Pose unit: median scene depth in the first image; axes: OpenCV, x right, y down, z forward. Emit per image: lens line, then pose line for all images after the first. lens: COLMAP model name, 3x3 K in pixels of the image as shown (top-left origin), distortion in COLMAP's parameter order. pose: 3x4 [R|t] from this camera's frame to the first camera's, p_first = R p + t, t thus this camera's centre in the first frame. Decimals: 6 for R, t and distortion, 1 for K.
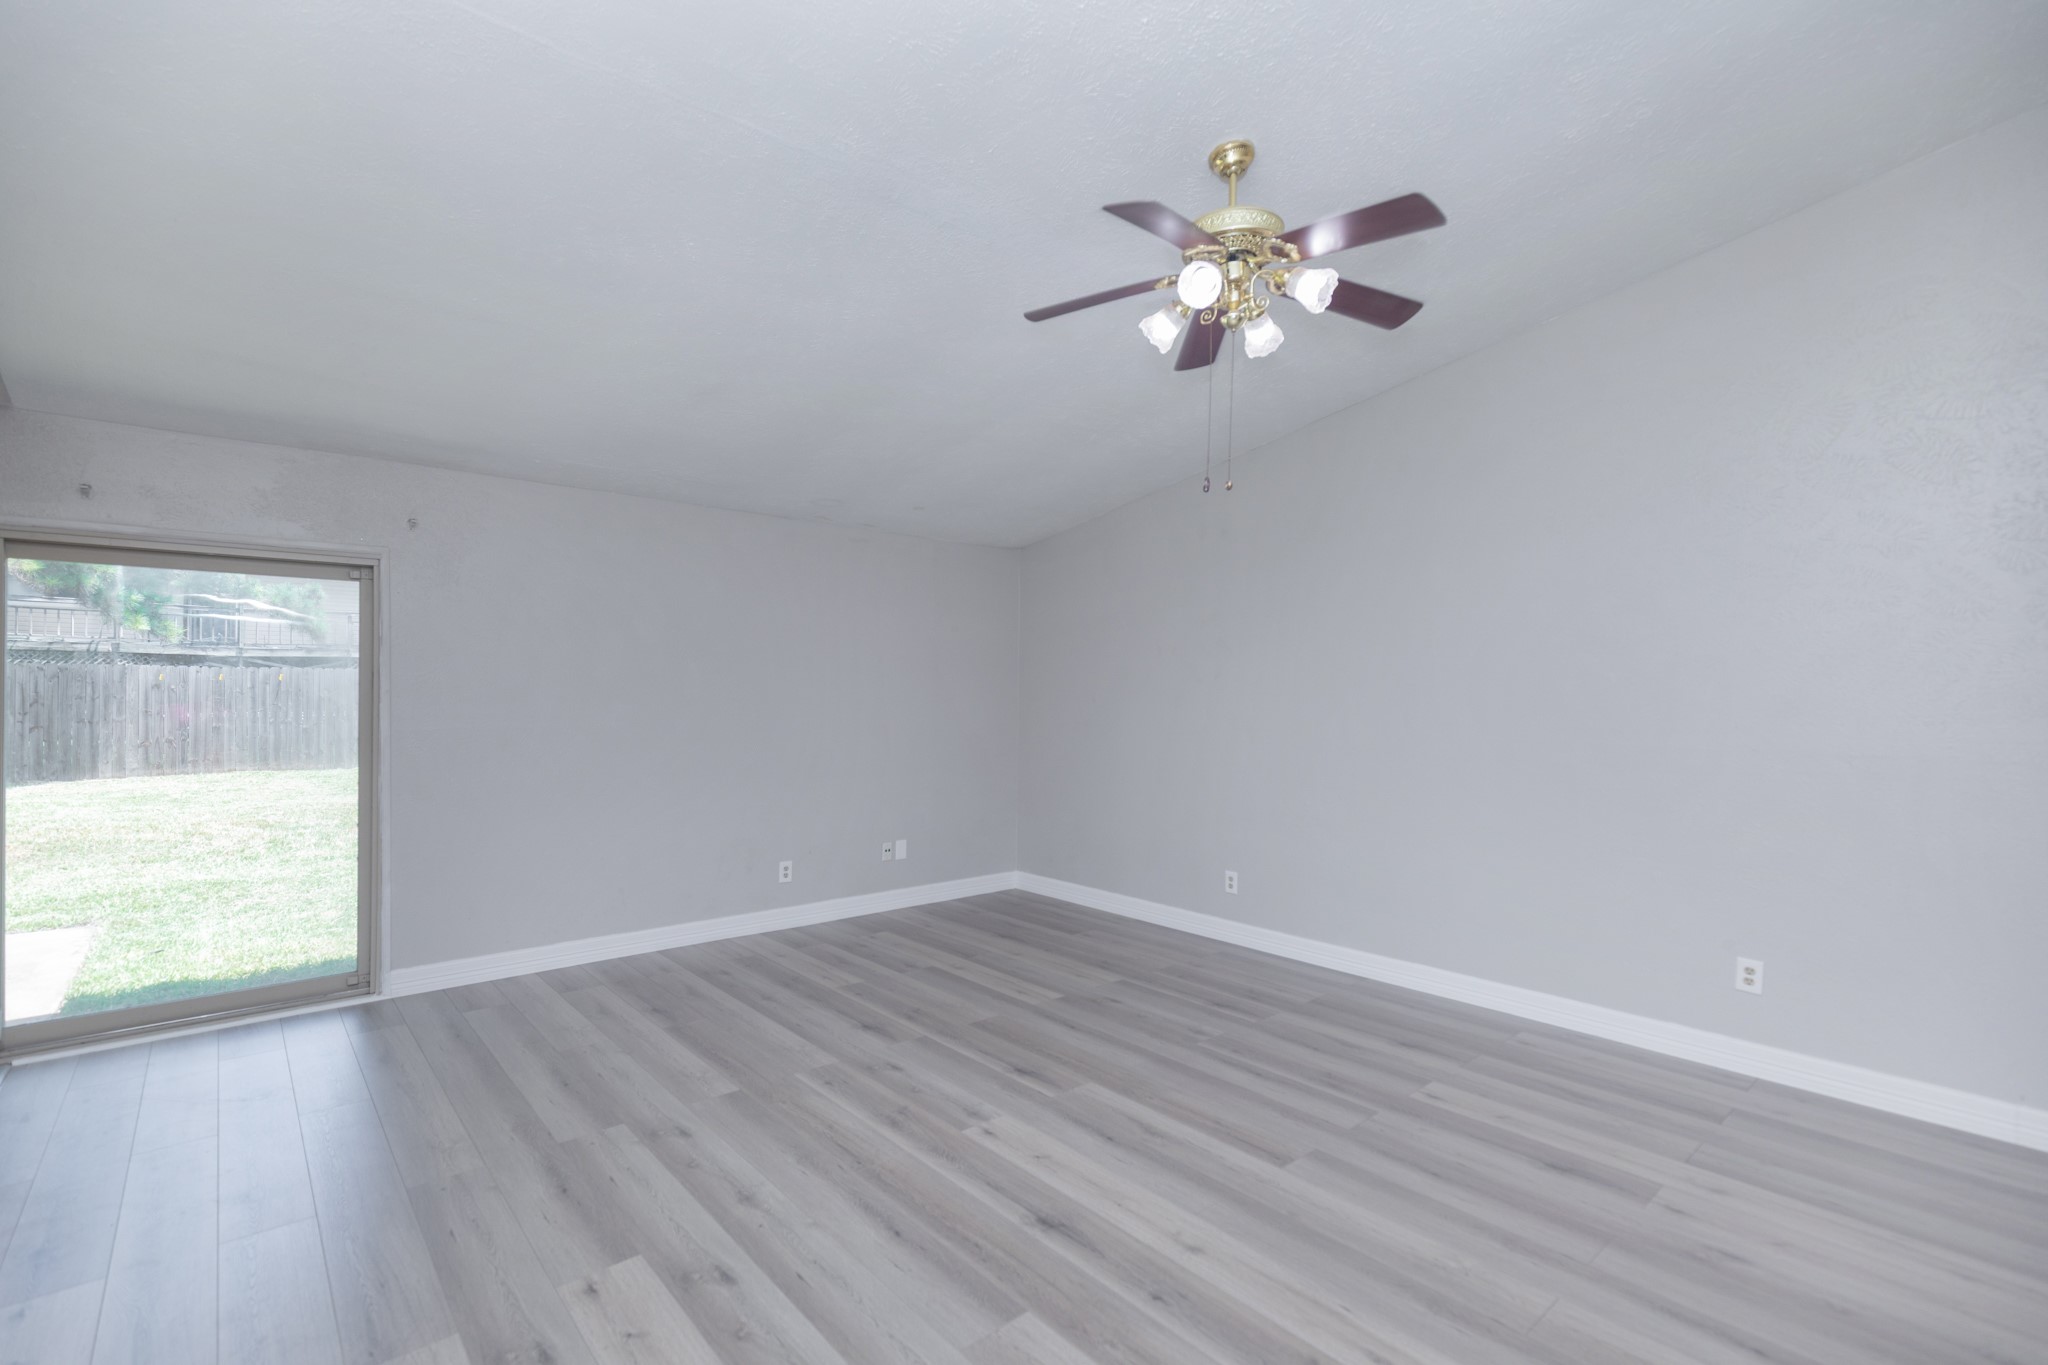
lens RADIAL K [[924.1, 0, 1015.5], [0, 924.1, 723.8], [0, 0, 1]] dist [0.019001, -0.003922]
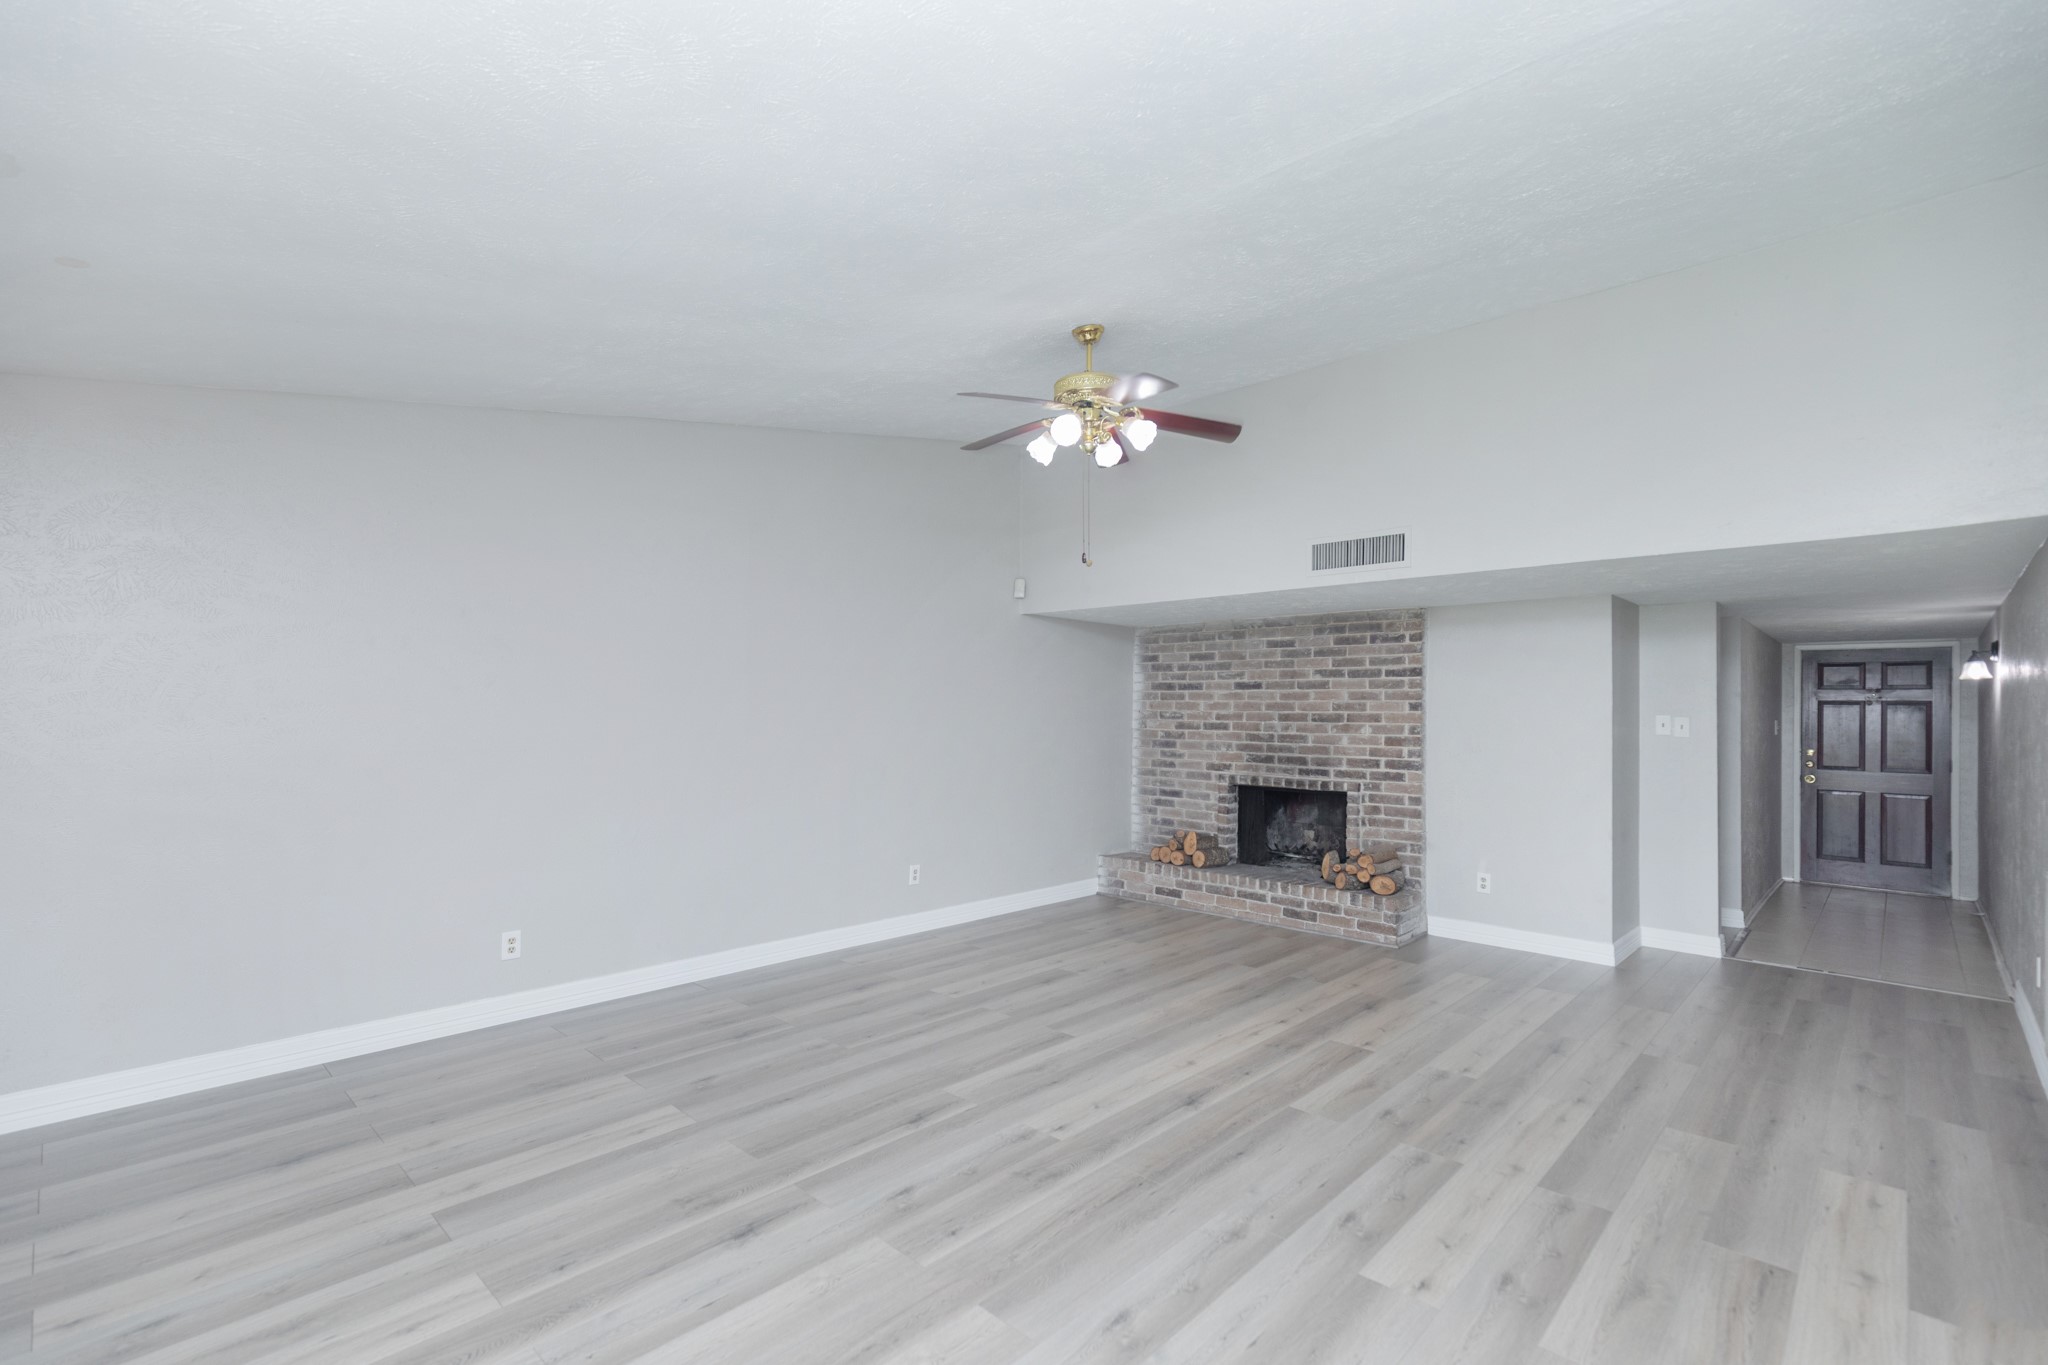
lens RADIAL K [[924.1, 0, 1023.2], [0, 924.1, 700.2], [0, 0, 1]] dist [0.019001, -0.003922]
pose [[-0.105225, 0.008168, 0.994415, -0.813473], [0.024258, 0.999690, -0.005644, -0.030513], [-0.994153, 0.023529, -0.105390, 0.862518]]
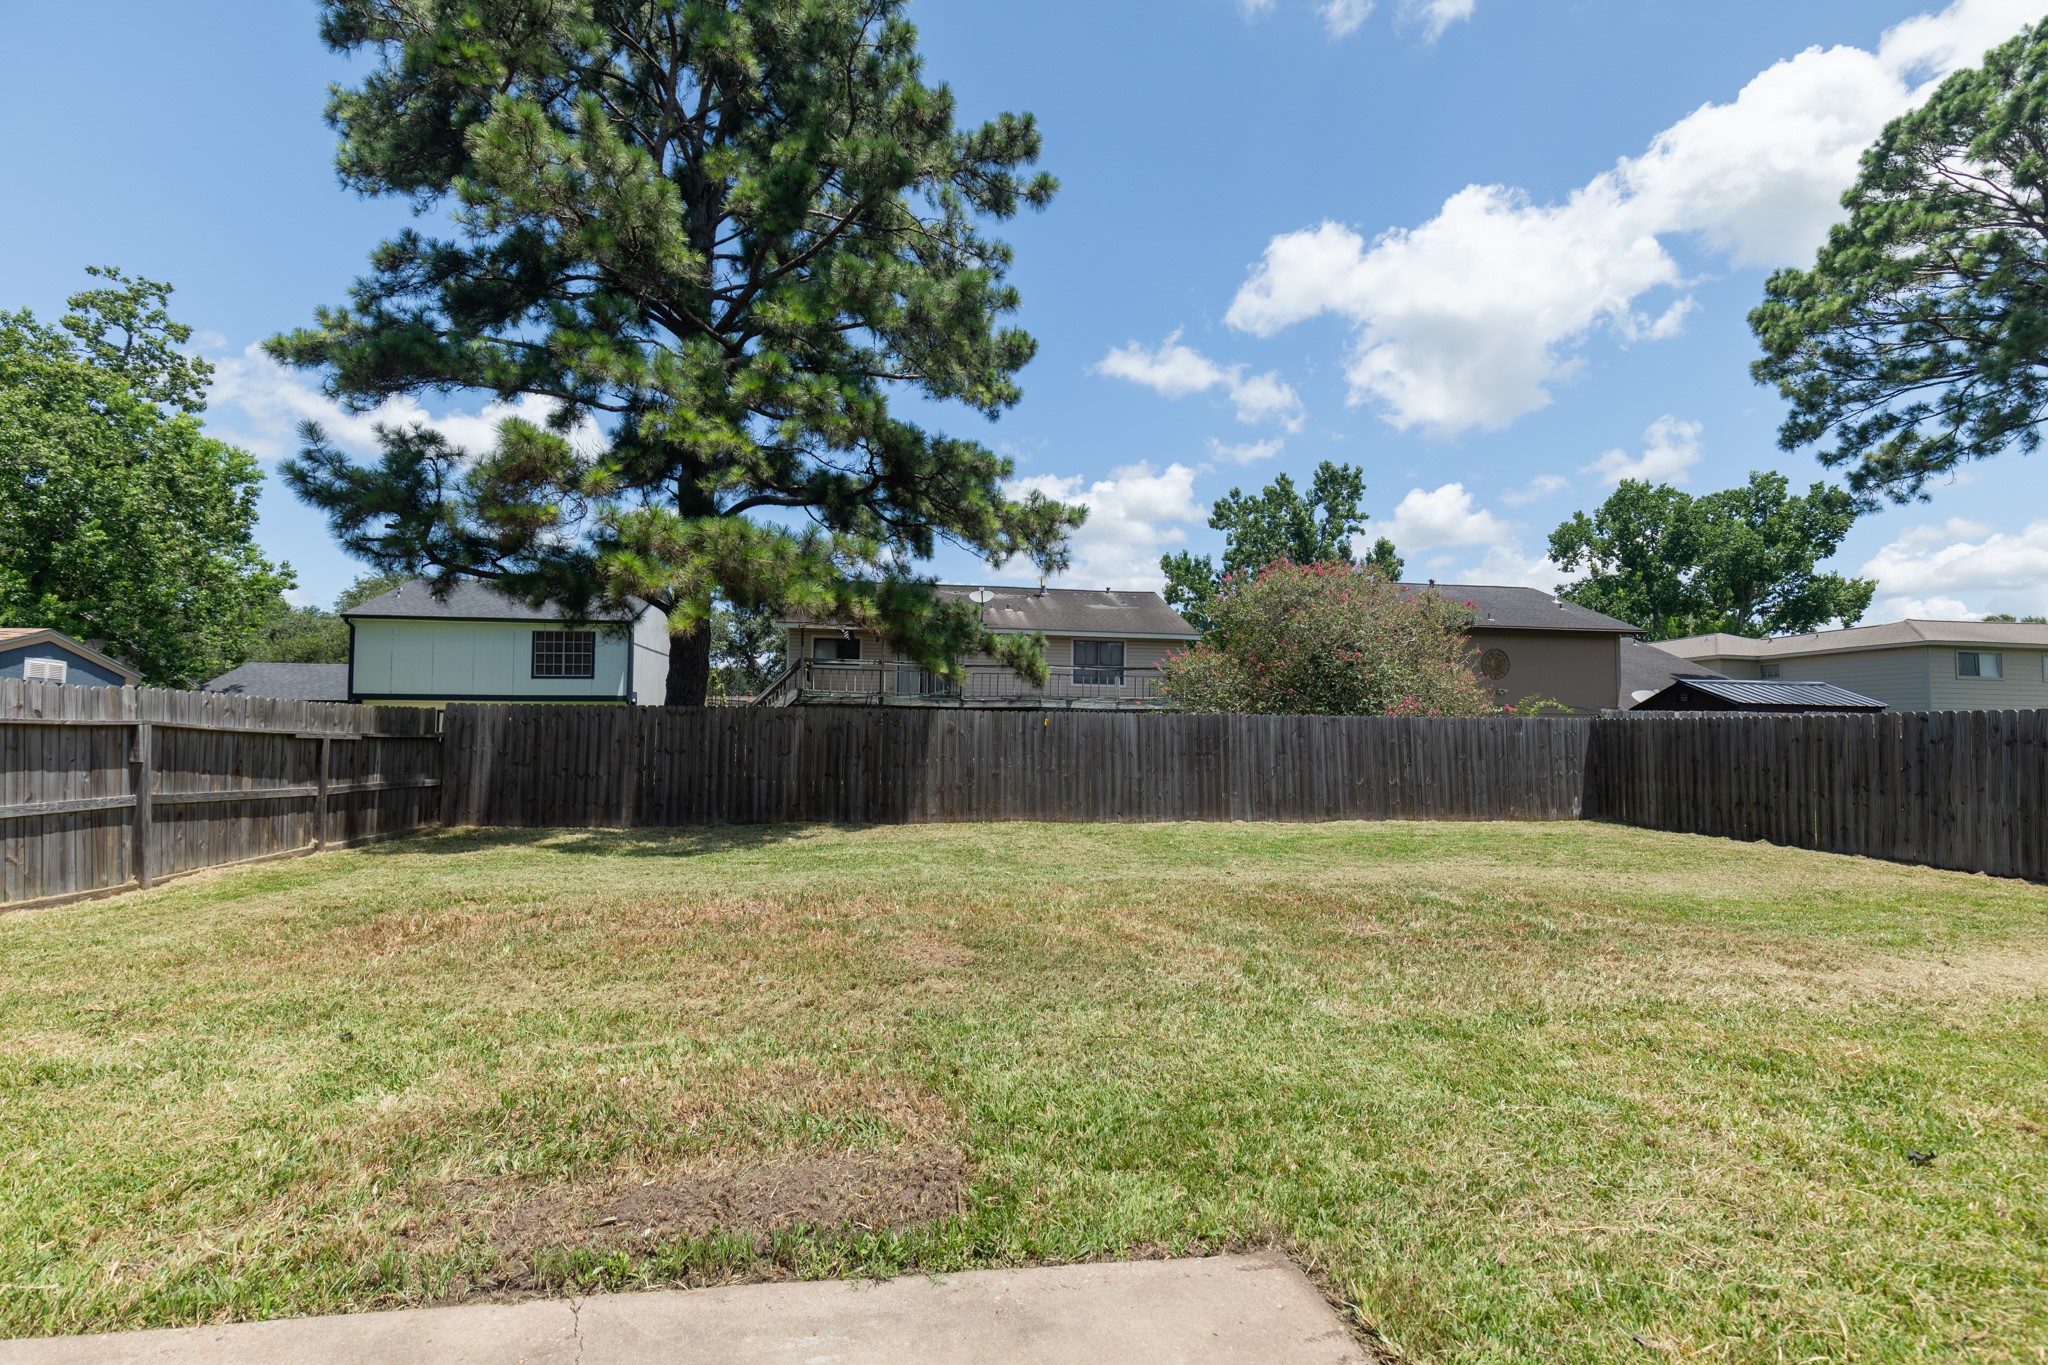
lens RADIAL K [[924.1, 0, 1028.4], [0, 924.1, 690.8], [0, 0, 1]] dist [0.019001, -0.003922]
pose [[0.846806, -0.022698, -0.531417, -1.284990], [-0.026851, 0.995991, -0.085327, -0.007908], [0.531223, 0.086525, 0.842802, 0.821158]]
